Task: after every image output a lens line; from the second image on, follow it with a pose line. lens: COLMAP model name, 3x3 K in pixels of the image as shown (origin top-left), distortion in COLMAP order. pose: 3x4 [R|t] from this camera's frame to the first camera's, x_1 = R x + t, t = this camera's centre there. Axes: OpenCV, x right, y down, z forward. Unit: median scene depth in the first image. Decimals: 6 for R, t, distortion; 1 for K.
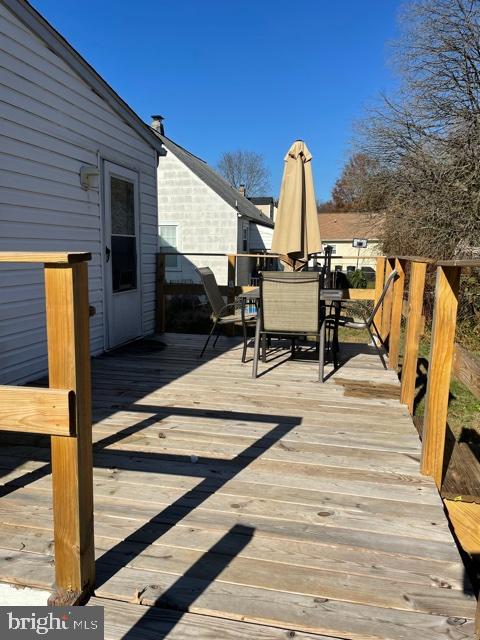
lens RADIAL K [[484.9, 0, 242.6], [0, 484.9, 320.2], [0, 0, 1]] dist [0.074175, -0.070616]
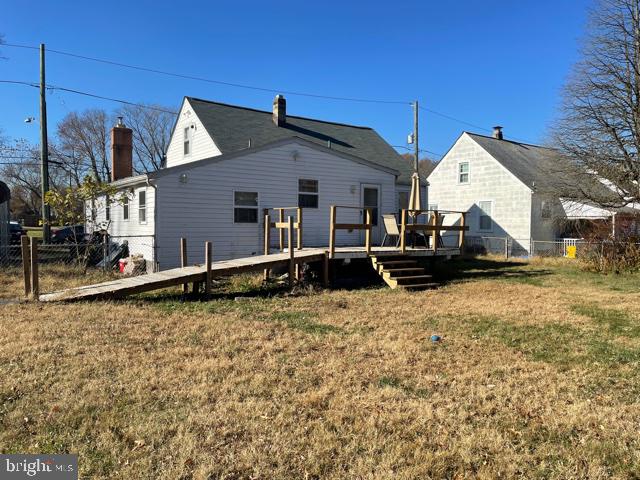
lens RADIAL K [[484.9, 0, 316.3], [0, 484.9, 240.8], [0, 0, 1]] dist [0.074175, -0.070616]
pose [[0.737484, 0.015095, -0.675195, 0.486227], [-0.095116, 0.992107, -0.081711, 0.096914], [0.668633, 0.124482, 0.733099, -0.432013]]
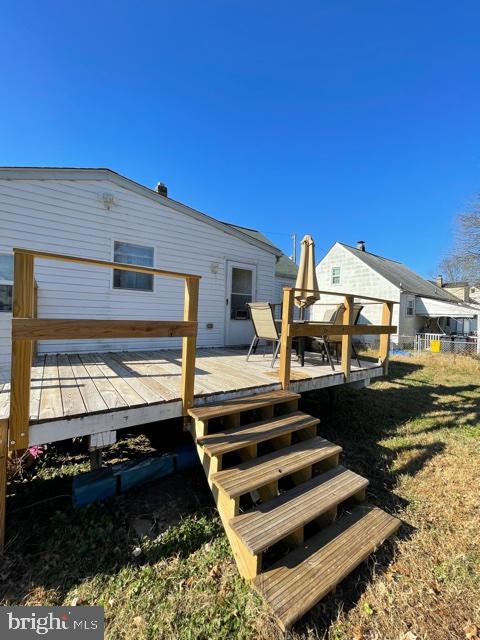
lens RADIAL K [[260.4, 0, 239.8], [0, 260.4, 318.8], [0, 0, 1]] dist [-0.003185, 0.001501]
pose [[0.740637, 0.017739, -0.671671, 0.169358], [-0.117087, 0.987764, -0.103022, 0.016242], [0.661625, 0.154946, 0.733652, 0.060516]]
